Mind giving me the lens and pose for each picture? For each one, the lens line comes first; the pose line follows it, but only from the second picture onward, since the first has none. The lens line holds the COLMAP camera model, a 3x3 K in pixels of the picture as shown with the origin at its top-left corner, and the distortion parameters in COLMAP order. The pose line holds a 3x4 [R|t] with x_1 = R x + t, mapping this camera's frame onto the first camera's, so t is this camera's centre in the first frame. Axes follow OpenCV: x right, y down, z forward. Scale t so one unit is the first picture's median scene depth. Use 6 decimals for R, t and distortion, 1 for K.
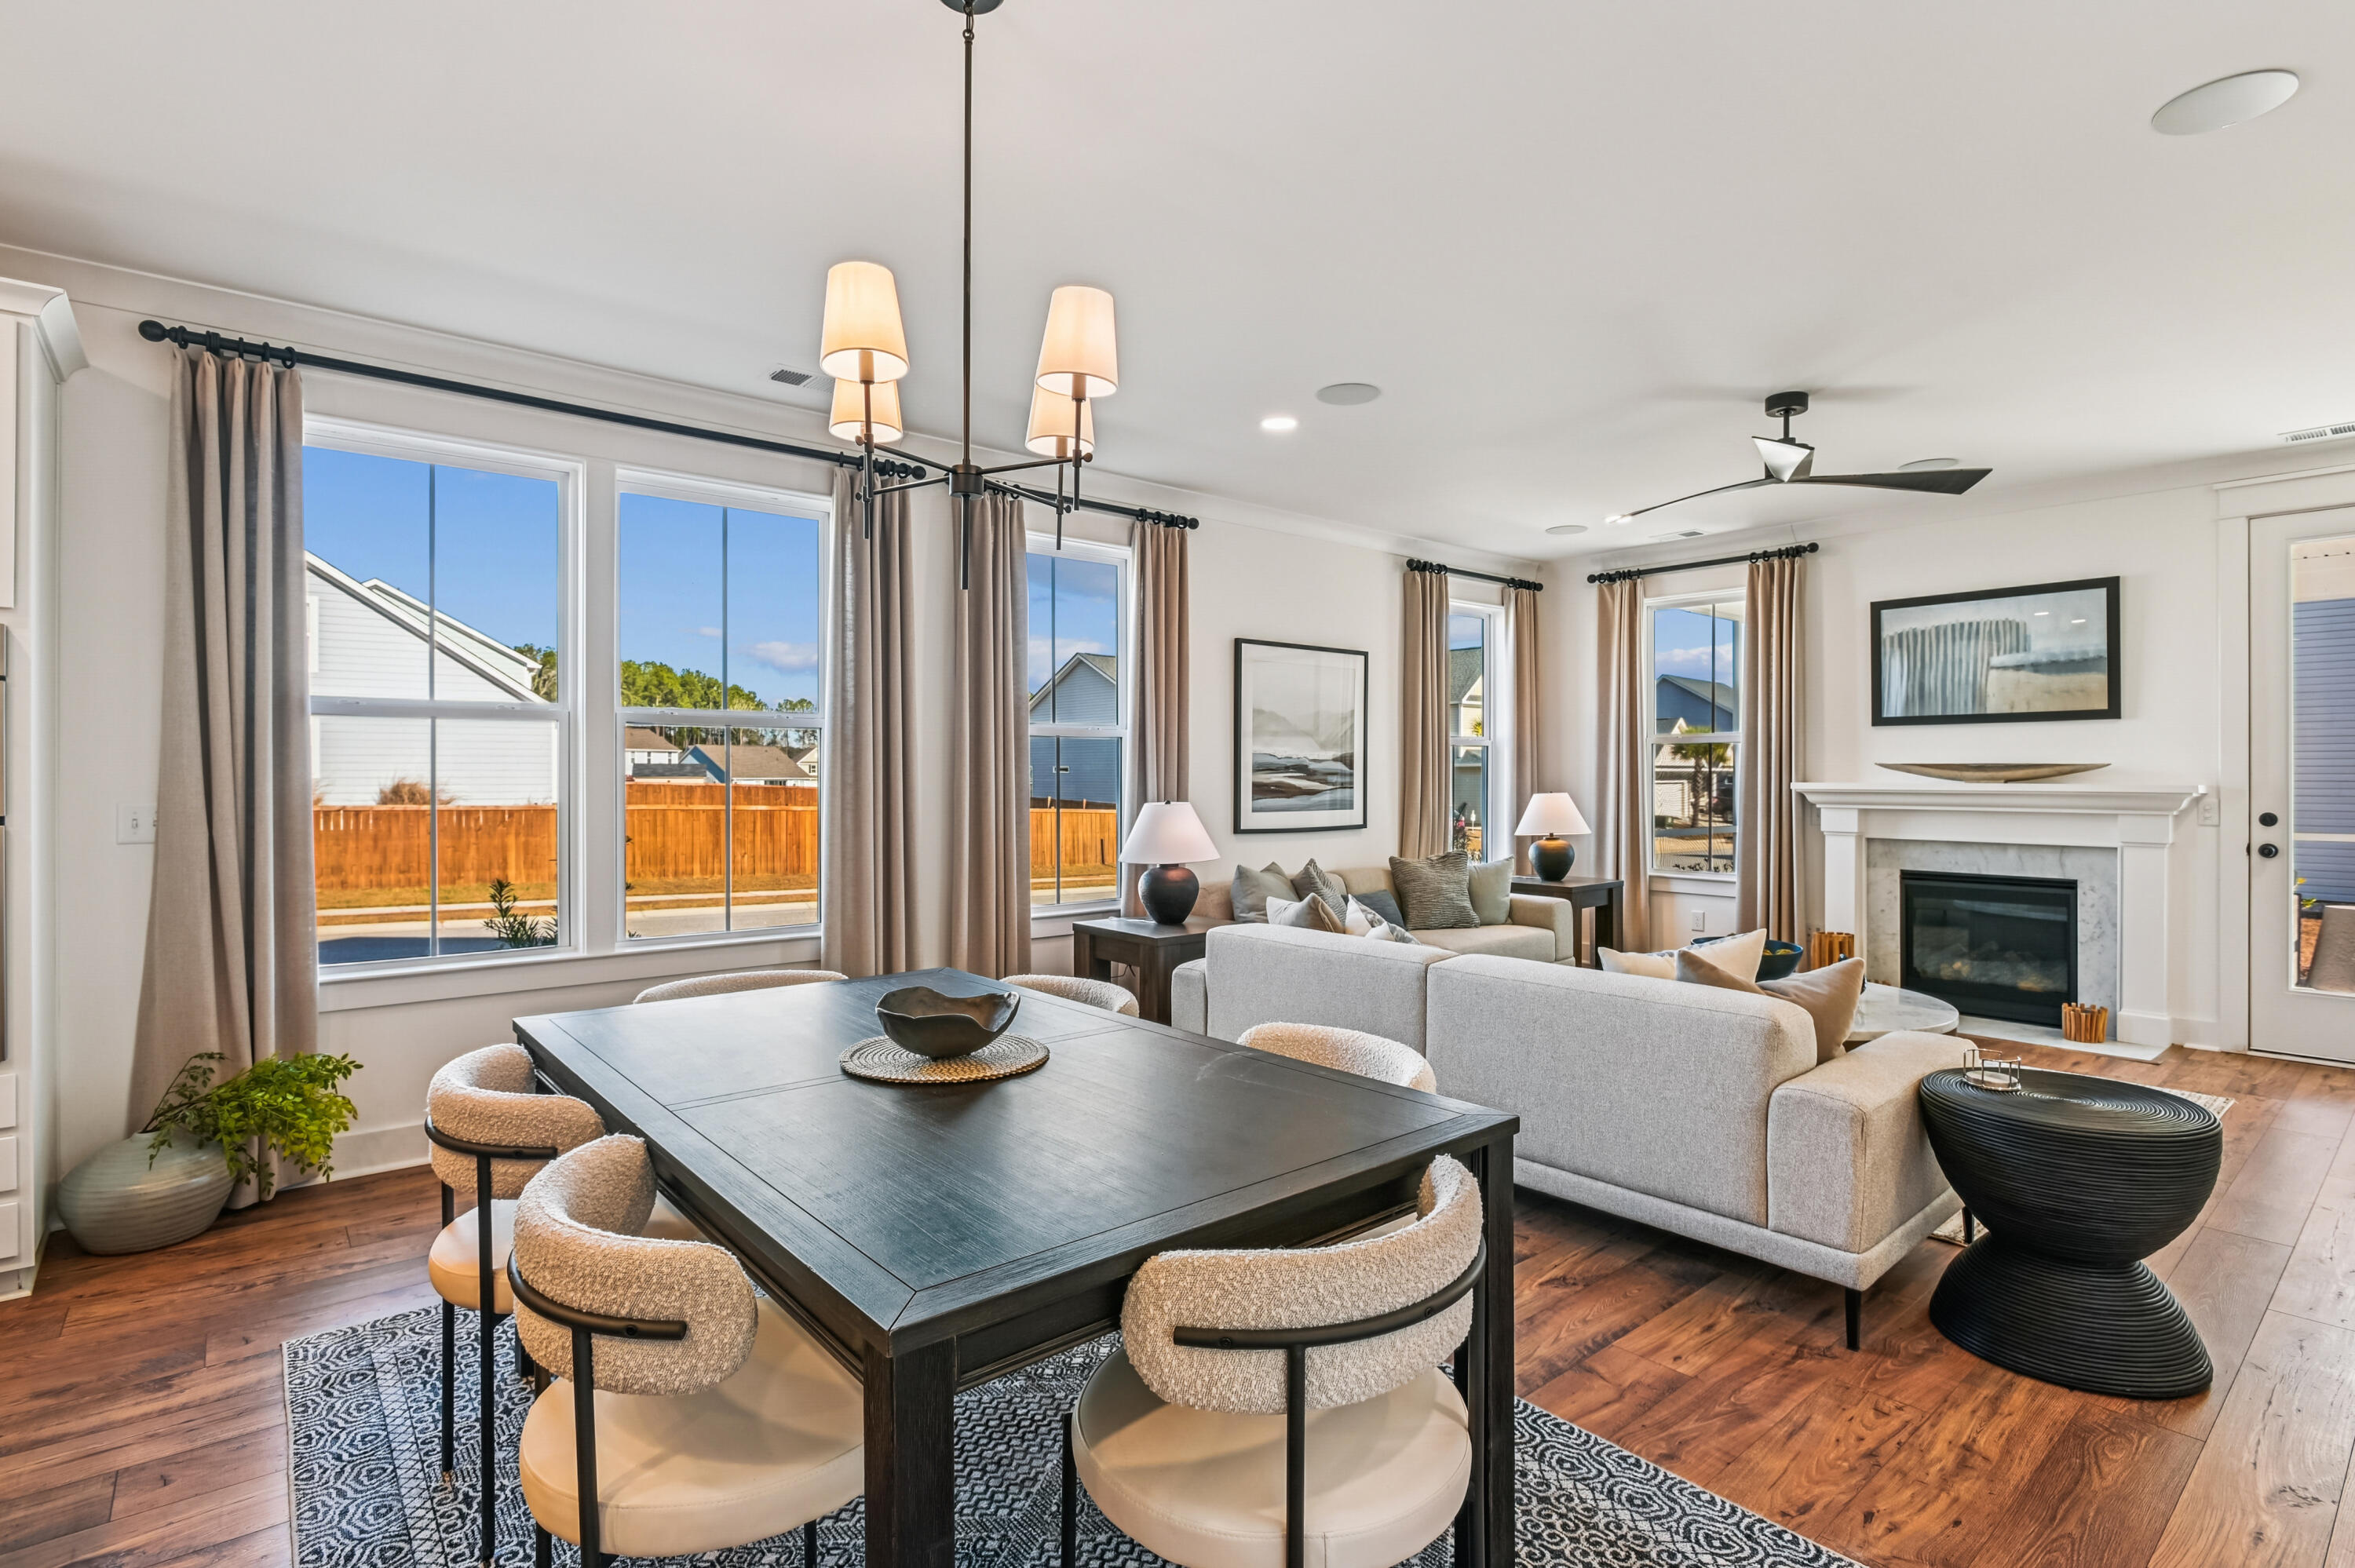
lens RADIAL K [[1132.2, 0, 1167.2], [0, 1132.2, 782.5], [0, 0, 1]] dist [-0.014413, 0.001237]
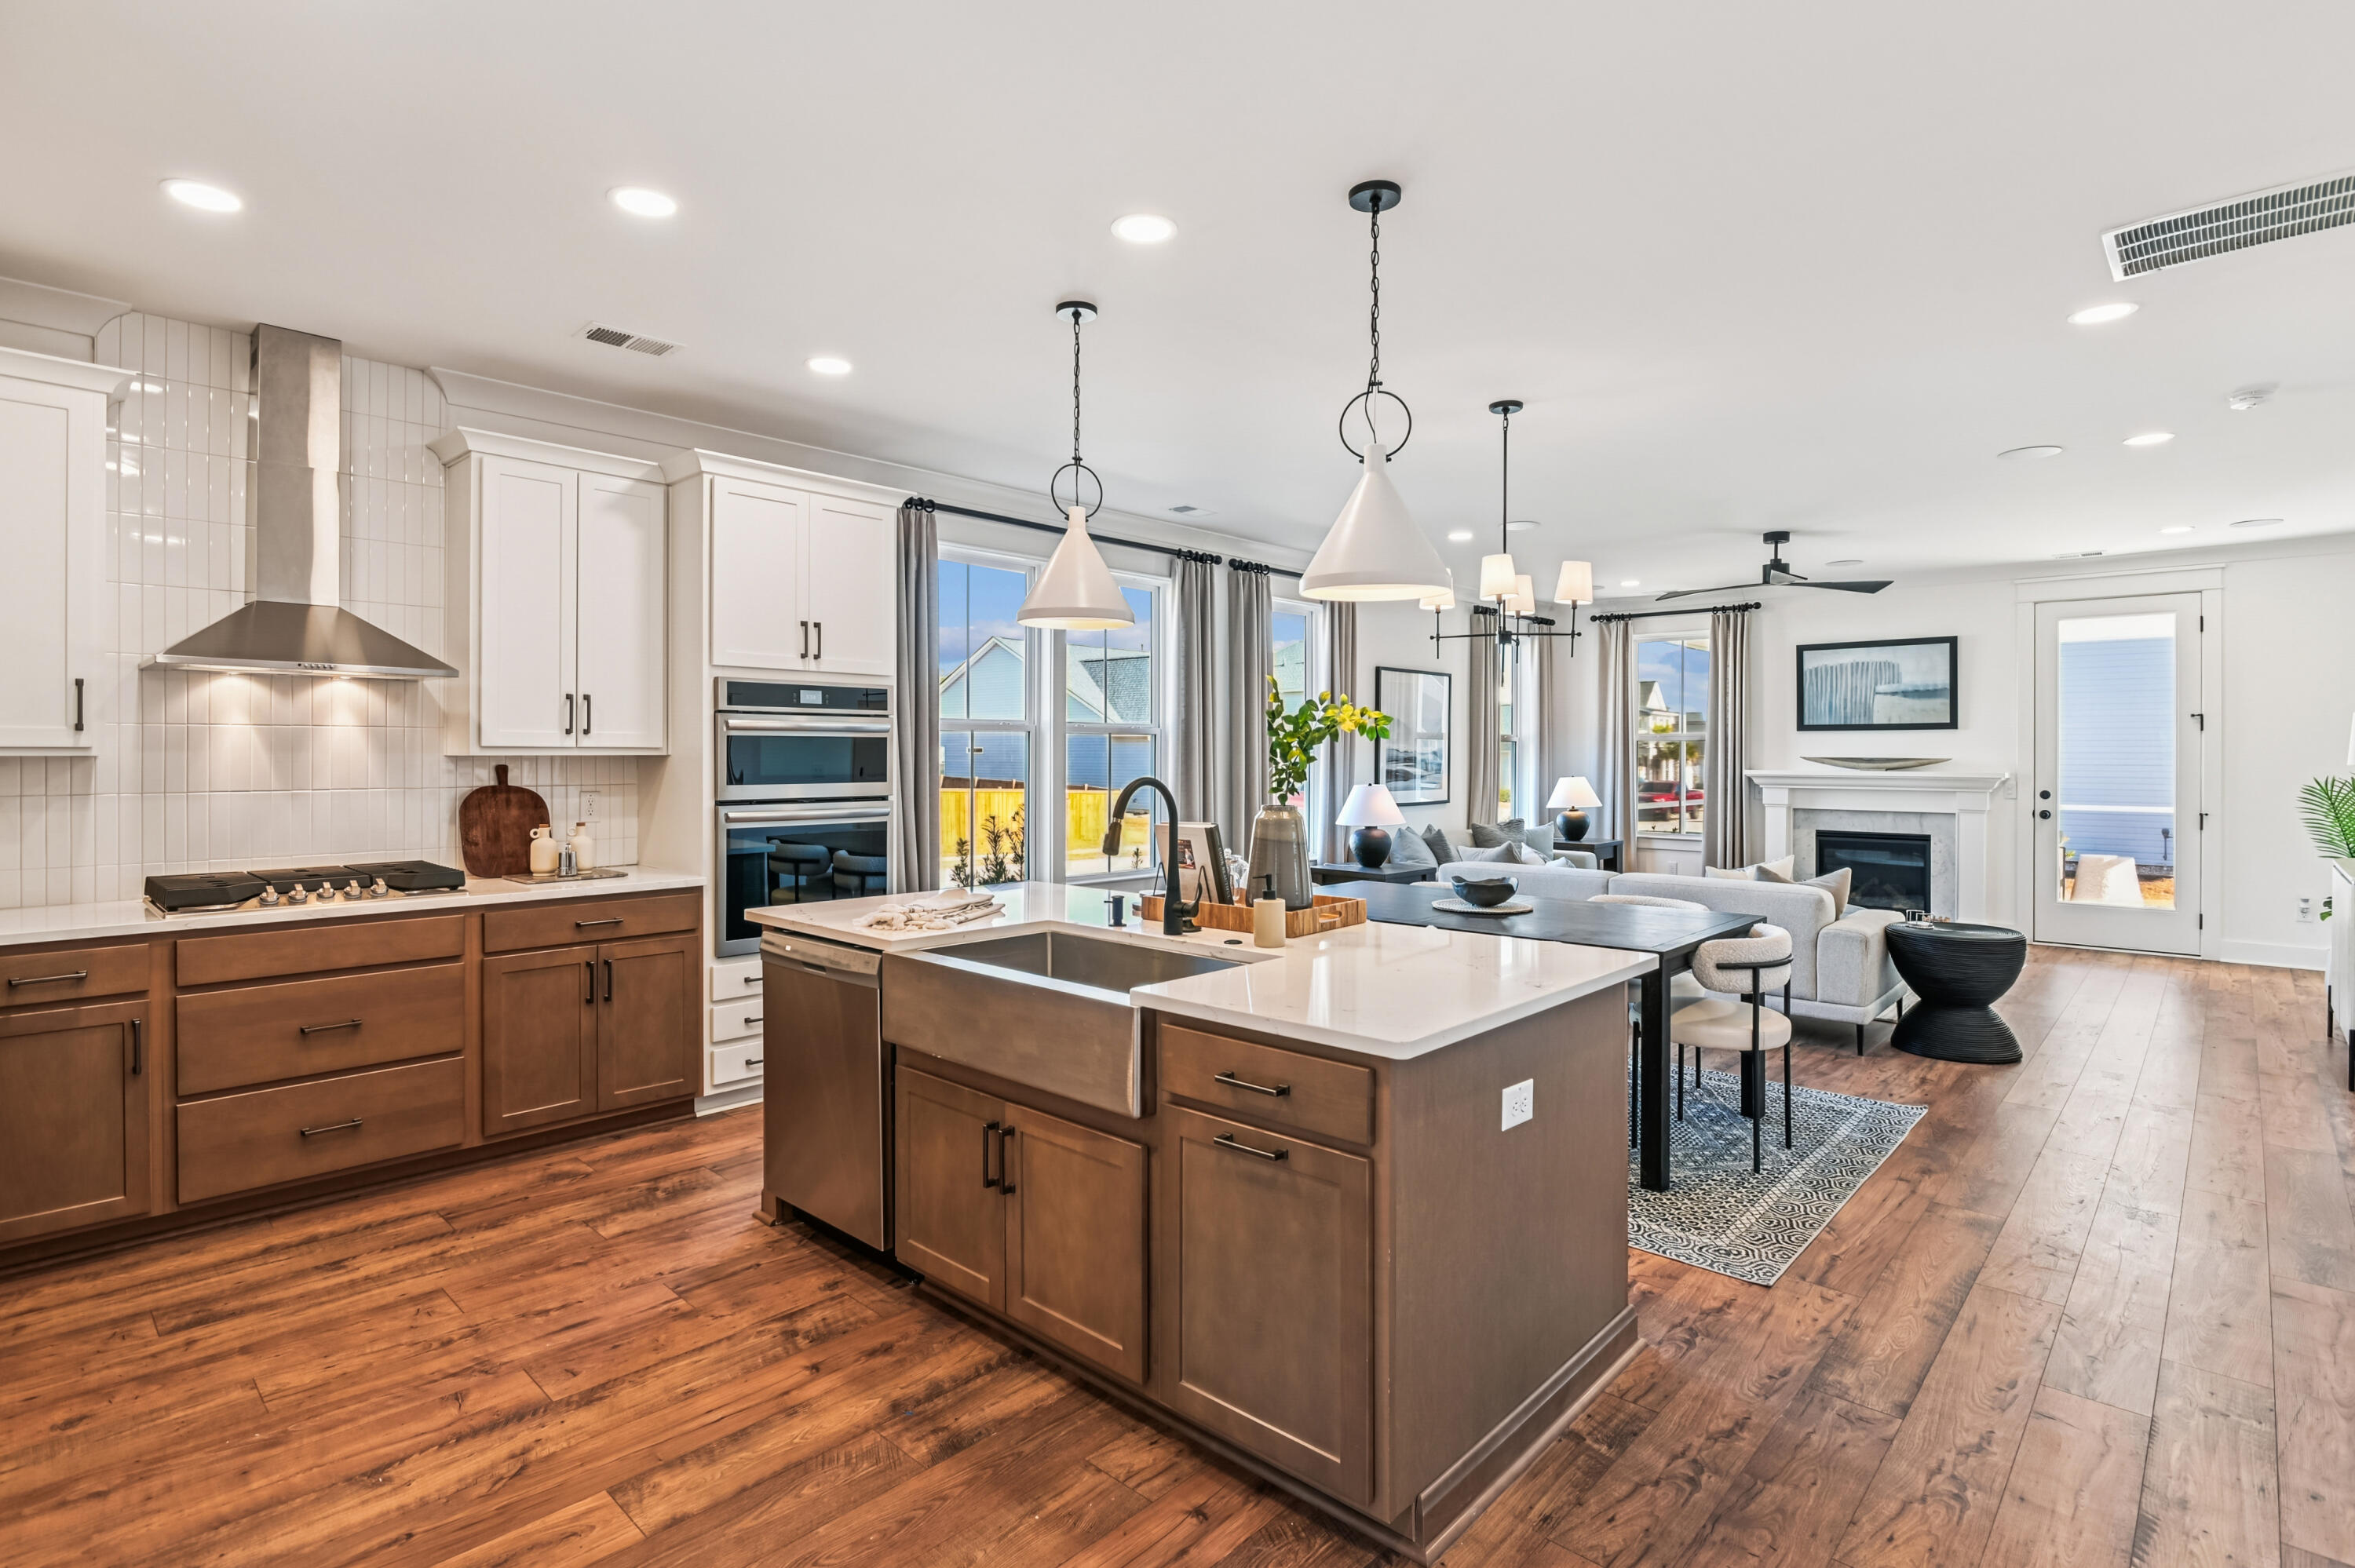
lens RADIAL K [[1132.2, 0, 1179.5], [0, 1132.2, 761.2], [0, 0, 1]] dist [-0.014413, 0.001237]
pose [[0.992586, 0.001502, 0.121535, -0.647588], [-0.001463, 0.999999, -0.000409, -0.018065], [-0.121535, 0.000229, 0.992587, -0.655017]]
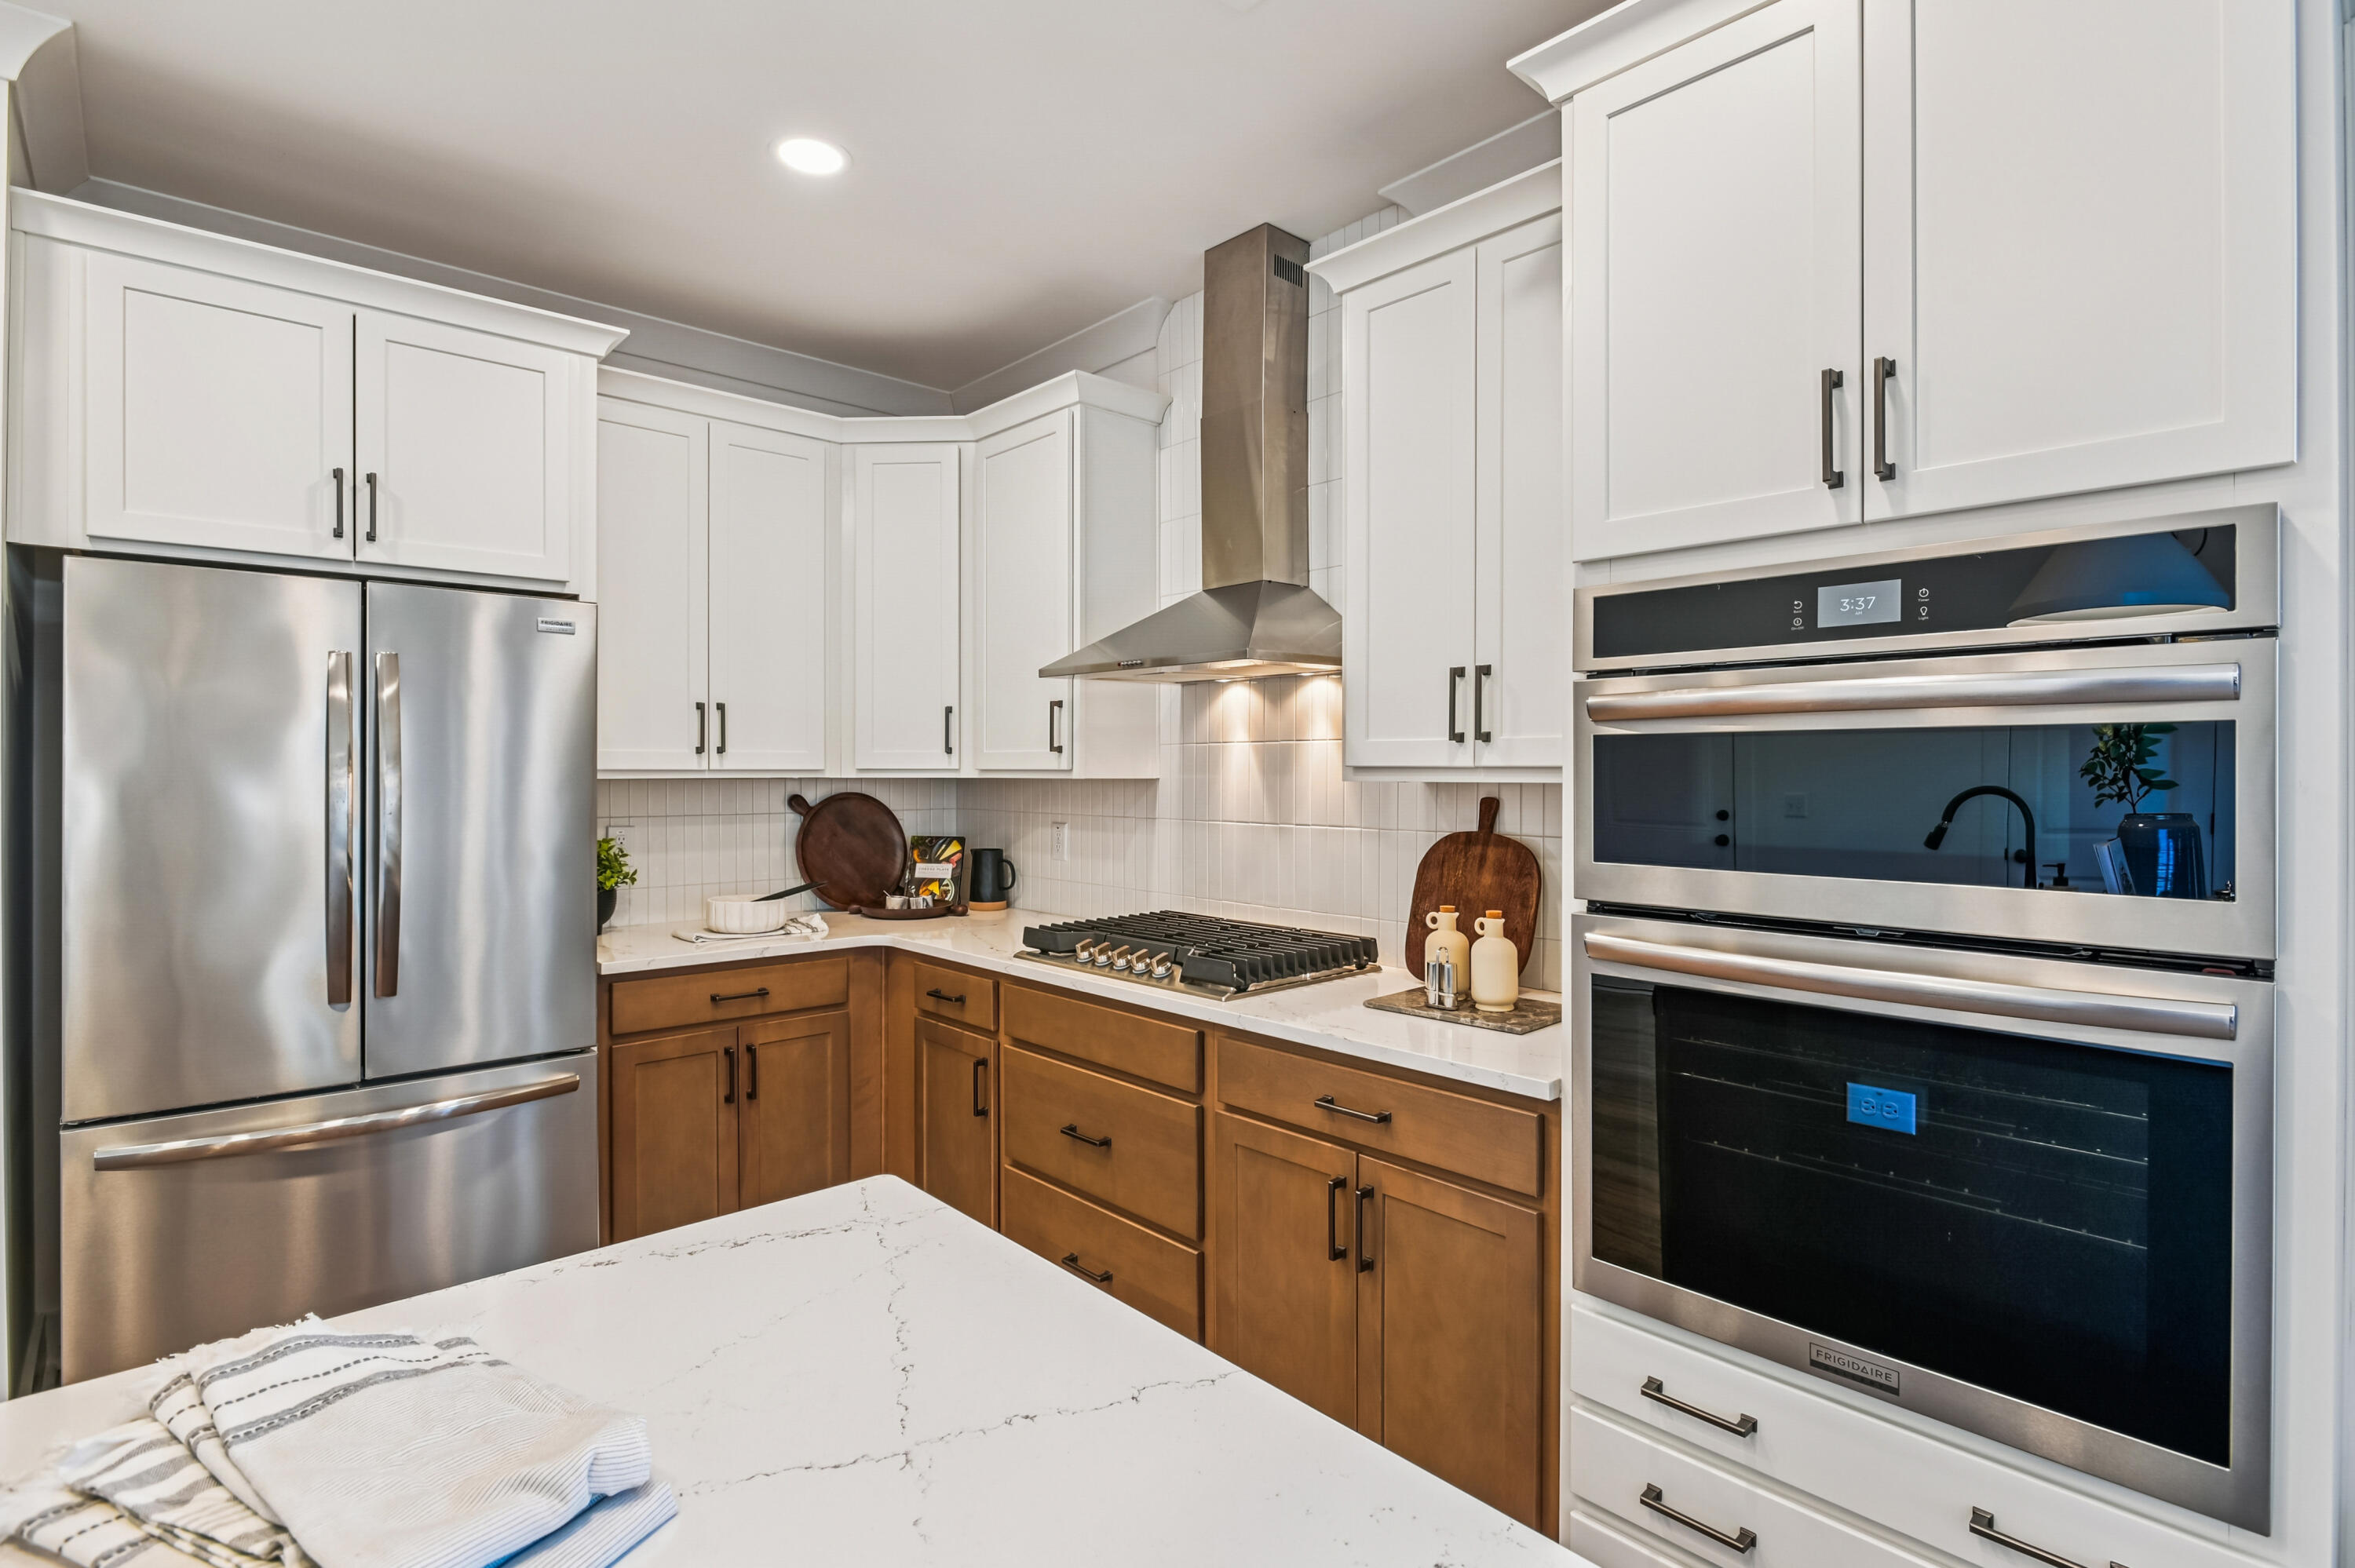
lens RADIAL K [[1132.2, 0, 1186.9], [0, 1132.2, 764.7], [0, 0, 1]] dist [-0.014413, 0.001237]
pose [[0.042838, -0.004010, -0.999074, -0.507690], [-0.007571, 0.999962, -0.004338, -0.029915], [0.999053, 0.007749, 0.042806, 0.453186]]
